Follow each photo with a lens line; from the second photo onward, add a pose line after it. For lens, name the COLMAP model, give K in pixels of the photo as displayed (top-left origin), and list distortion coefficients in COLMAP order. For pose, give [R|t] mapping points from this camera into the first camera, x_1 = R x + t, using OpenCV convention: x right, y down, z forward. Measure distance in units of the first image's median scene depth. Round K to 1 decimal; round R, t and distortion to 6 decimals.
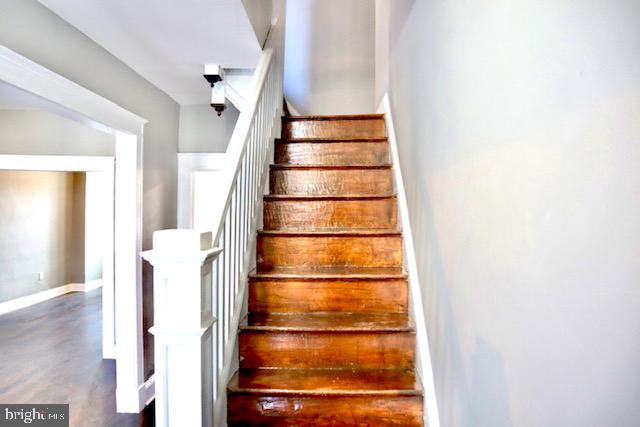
lens RADIAL K [[440.3, 0, 320.0], [0, 440.3, 213.5], [0, 0, 1]] dist [-0.087915, 0.000987]
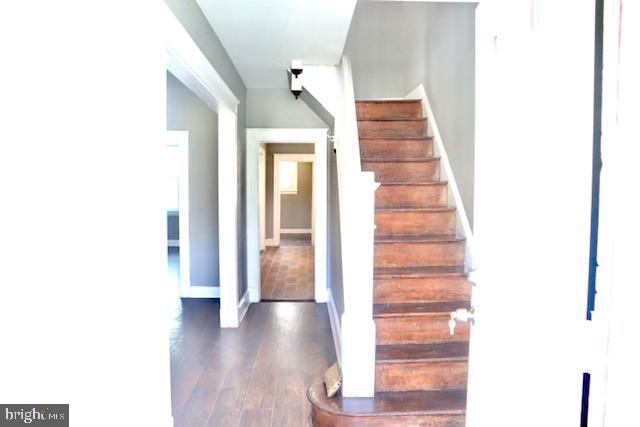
lens RADIAL K [[440.3, 0, 320.0], [0, 440.3, 213.5], [0, 0, 1]] dist [-0.087915, 0.000987]
pose [[0.998289, -0.011405, 0.057353, -0.260920], [0.007978, 0.998189, 0.059627, 0.043137], [-0.057929, -0.059068, 0.996572, -0.361481]]
